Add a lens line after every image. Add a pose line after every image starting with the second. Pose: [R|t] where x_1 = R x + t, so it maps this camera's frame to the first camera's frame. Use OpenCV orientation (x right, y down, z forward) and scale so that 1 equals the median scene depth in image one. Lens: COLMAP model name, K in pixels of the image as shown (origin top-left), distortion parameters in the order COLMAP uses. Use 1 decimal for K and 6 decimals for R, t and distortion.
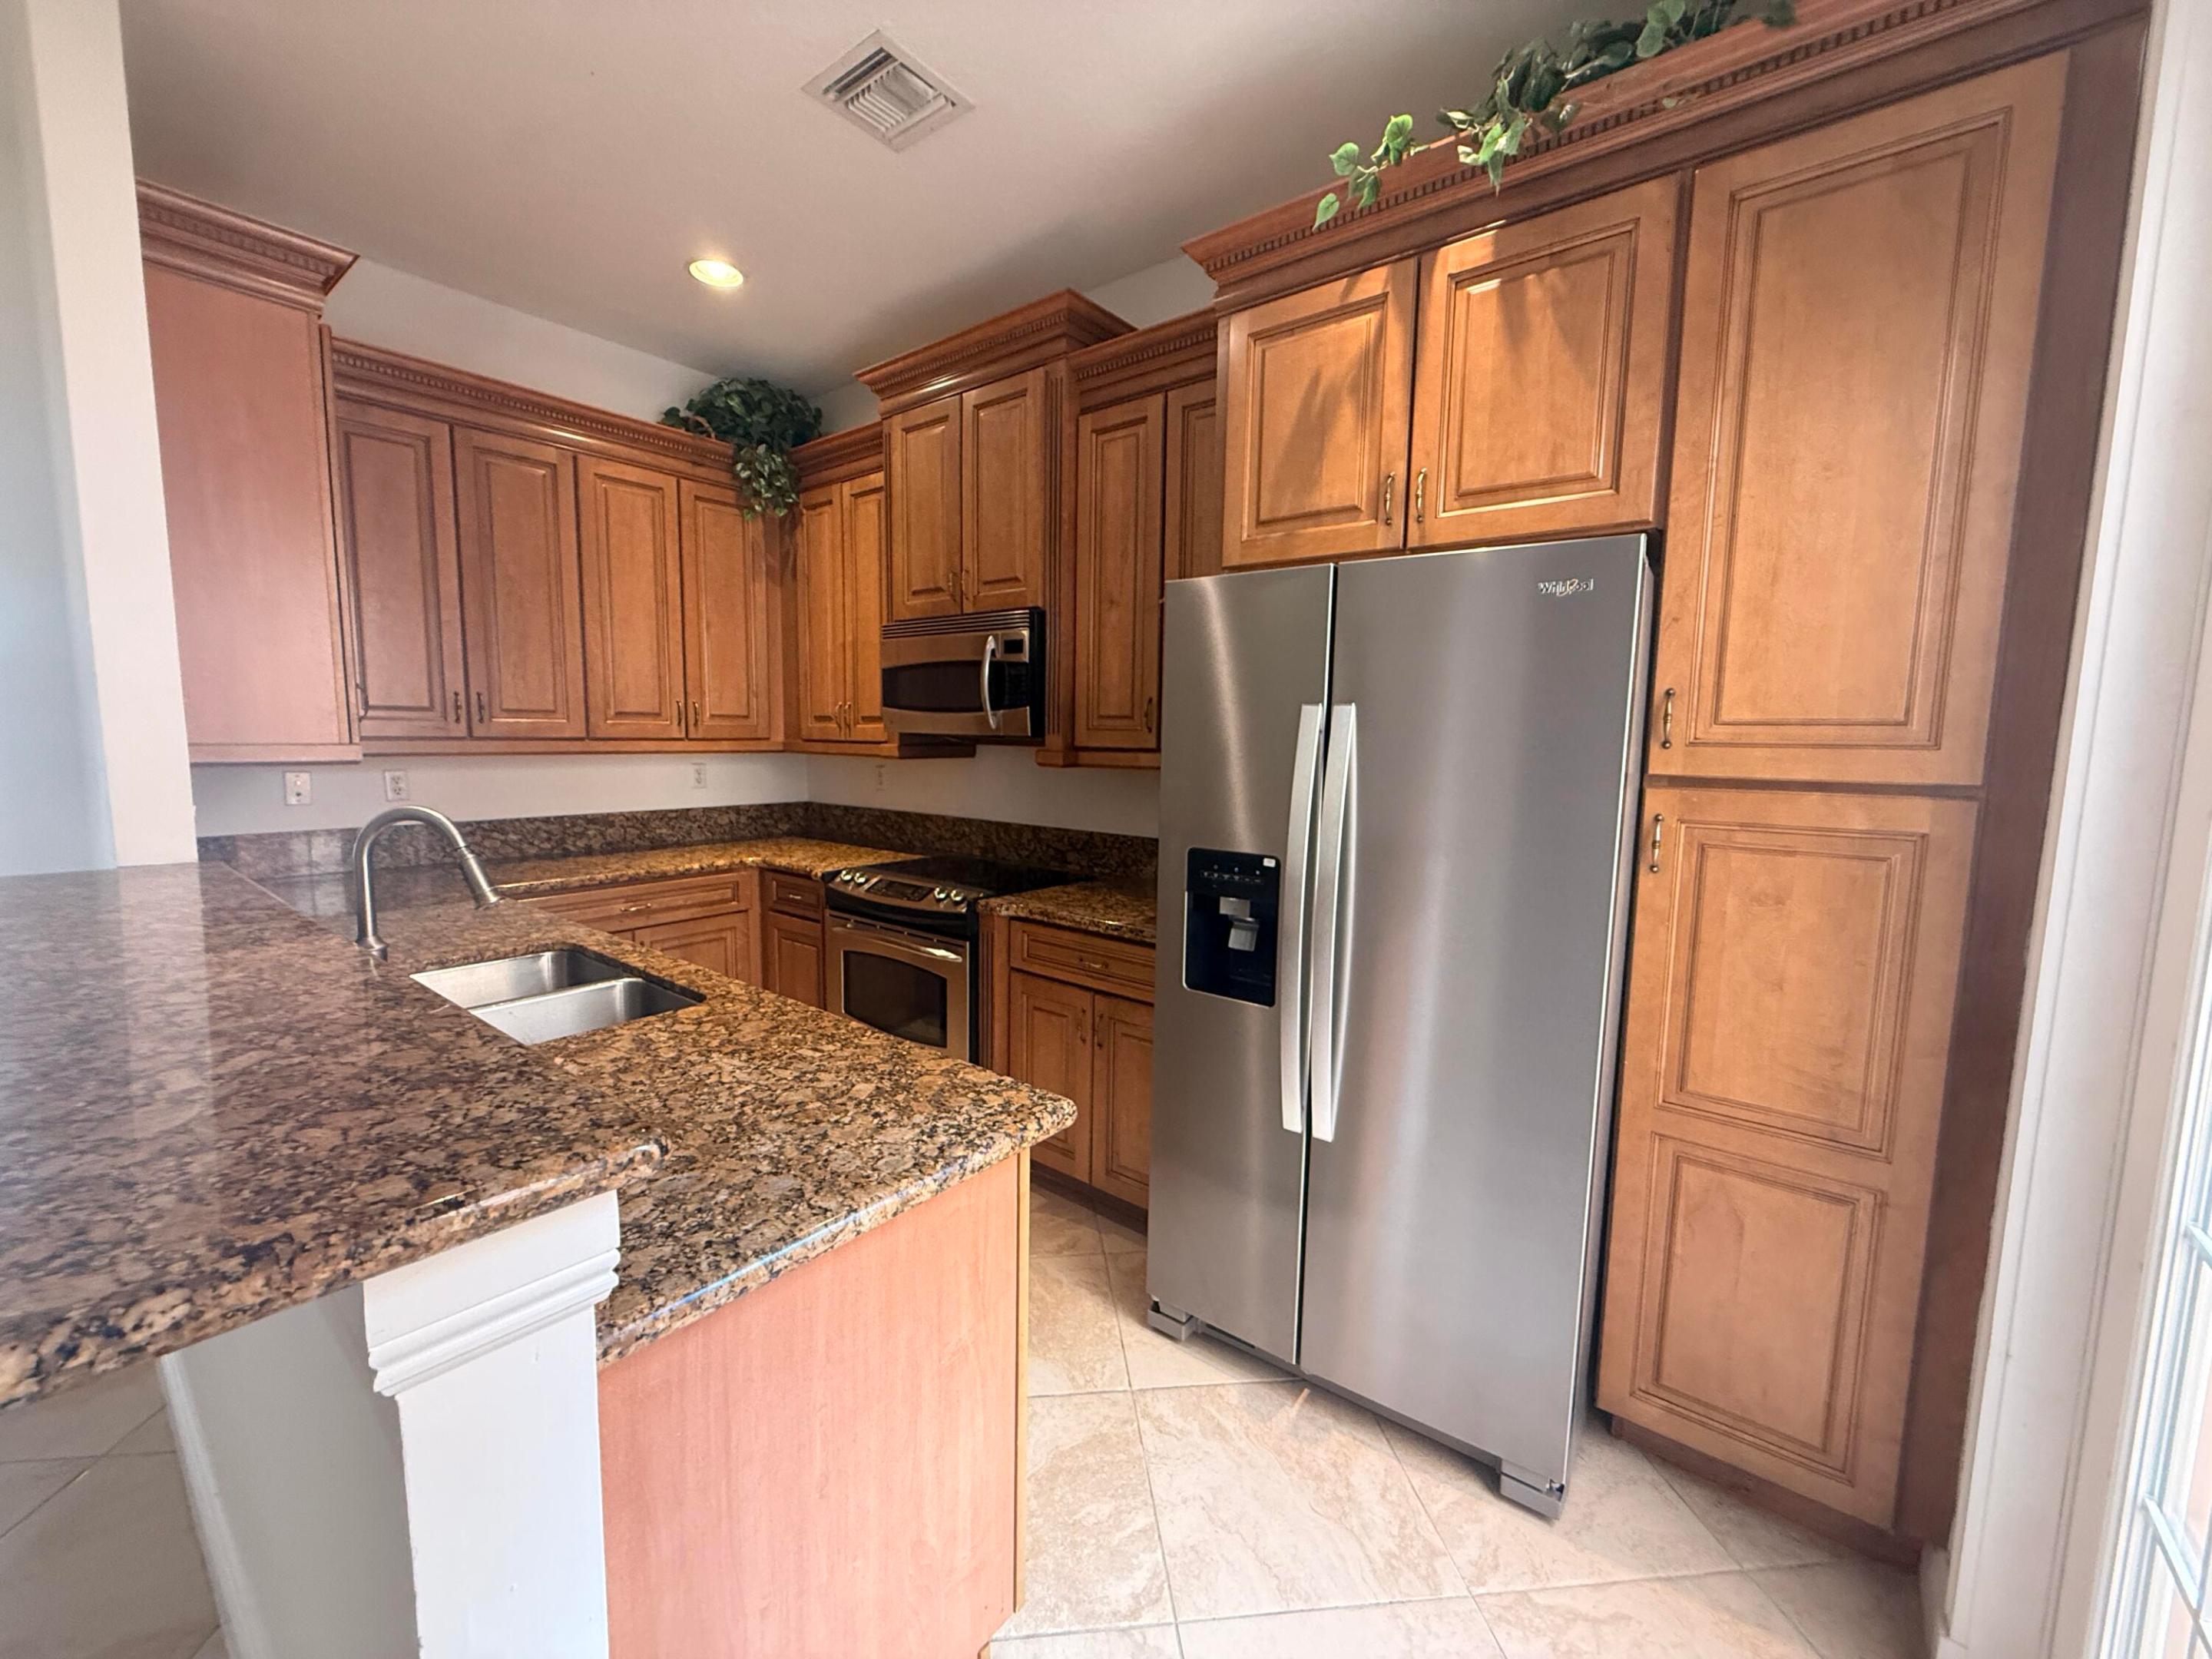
lens RADIAL K [[877.1, 0, 1100.2], [0, 877.1, 824.3], [0, 0, 1]] dist [-0.000105, -0.000288]
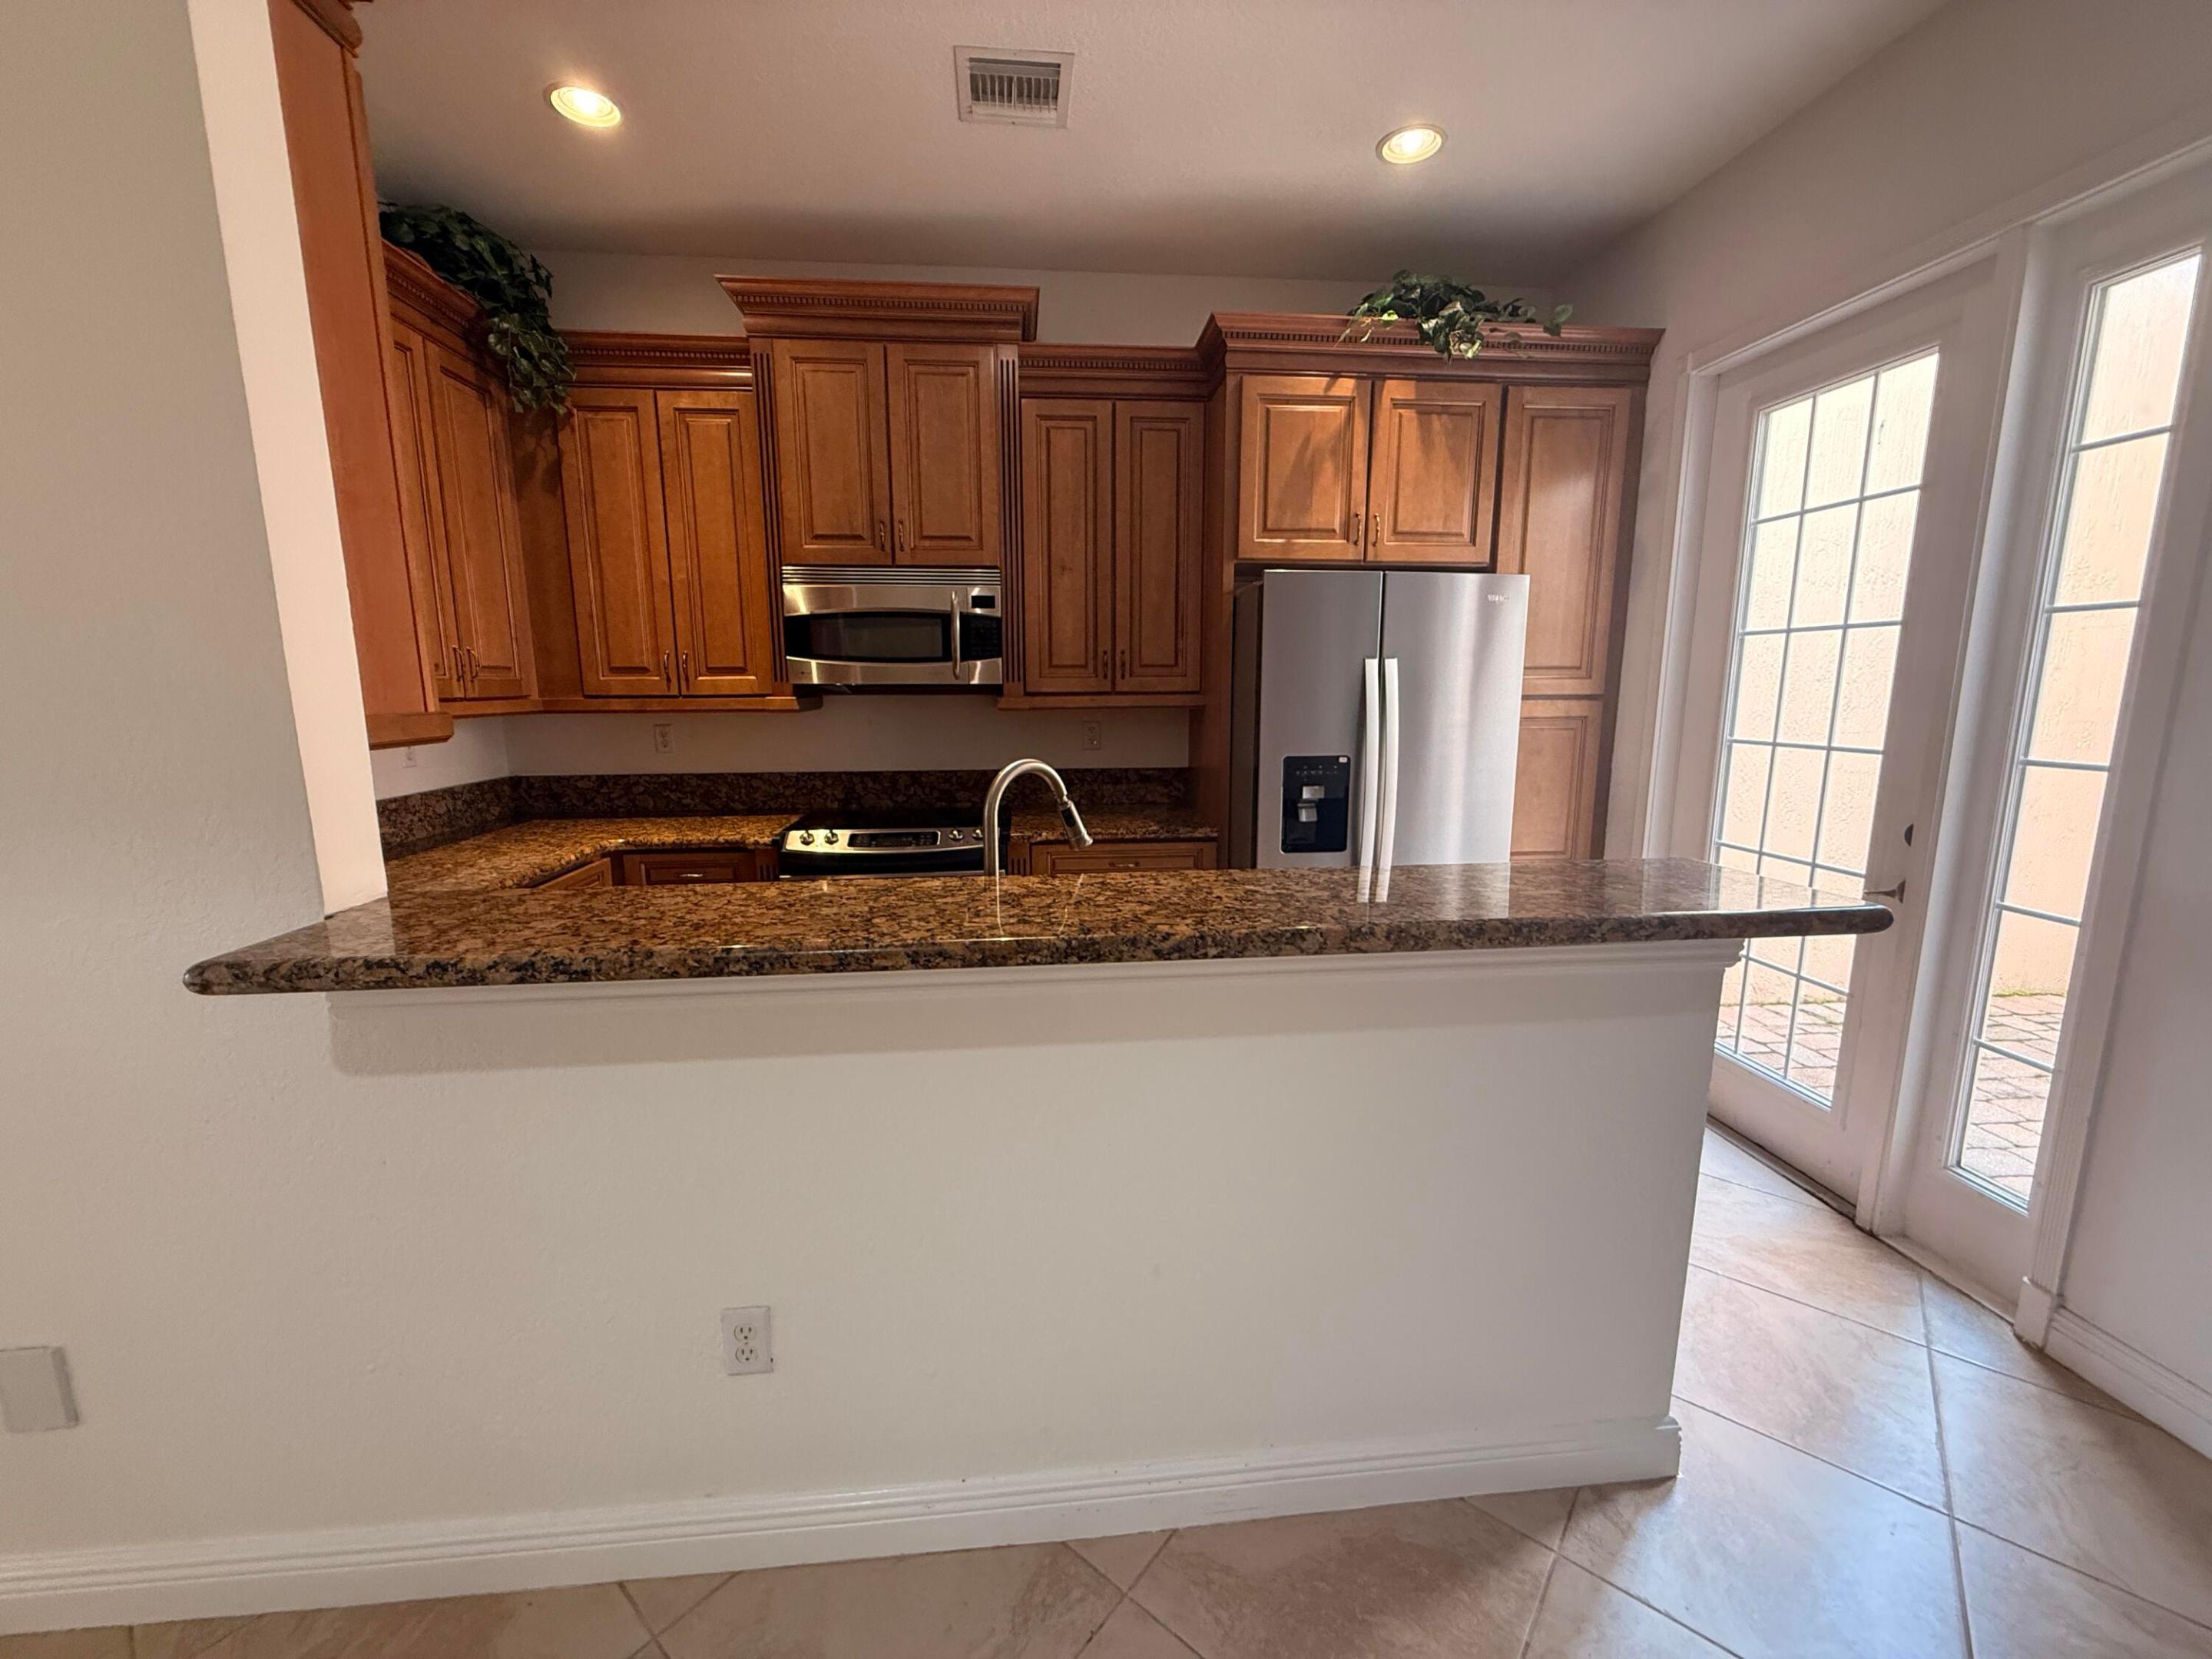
lens RADIAL K [[877.1, 0, 1100.9], [0, 877.1, 821.0], [0, 0, 1]] dist [-0.000105, -0.000288]
pose [[0.718018, -0.129114, 0.683945, -0.815121], [0.087886, 0.991597, 0.094929, -0.023458], [-0.690454, -0.008052, 0.723331, 0.109306]]
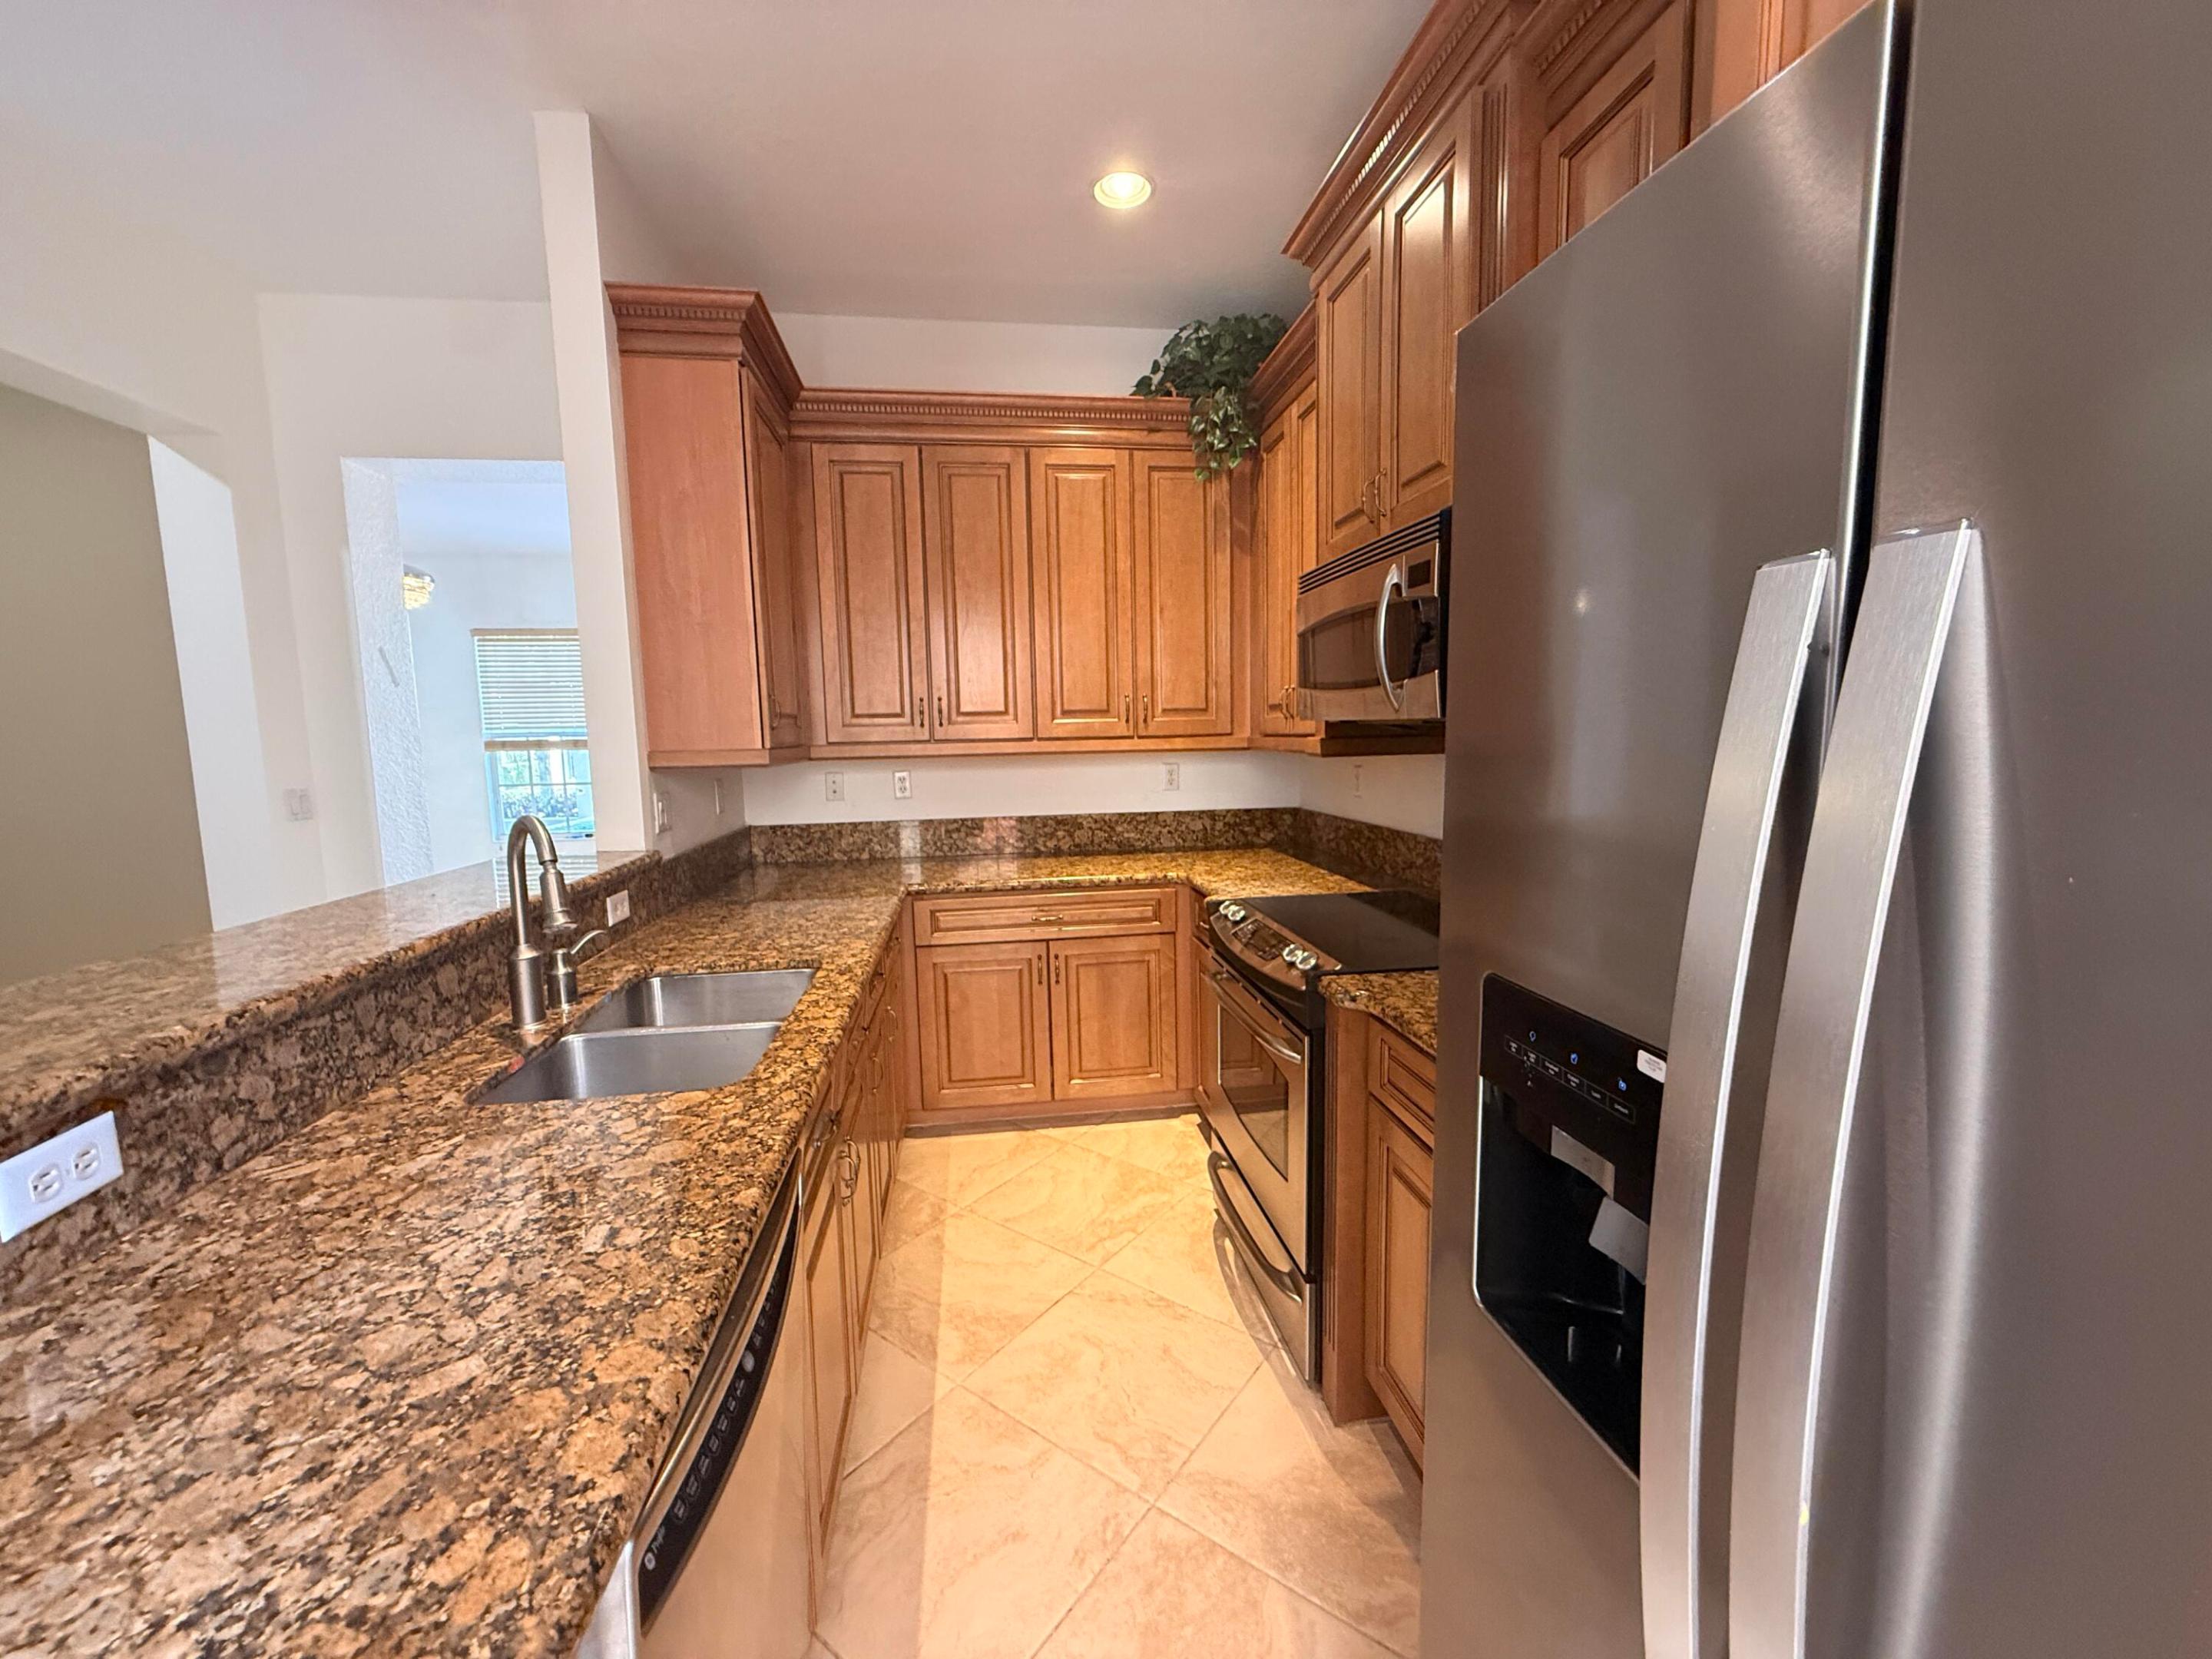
lens RADIAL K [[877.1, 0, 1097.7], [0, 877.1, 825.8], [0, 0, 1]] dist [-0.000105, -0.000288]
pose [[0.725916, 0.044350, -0.686352, 0.177801], [-0.040453, 0.998944, 0.021764, -0.030825], [0.686592, 0.011966, 0.726944, 0.413667]]
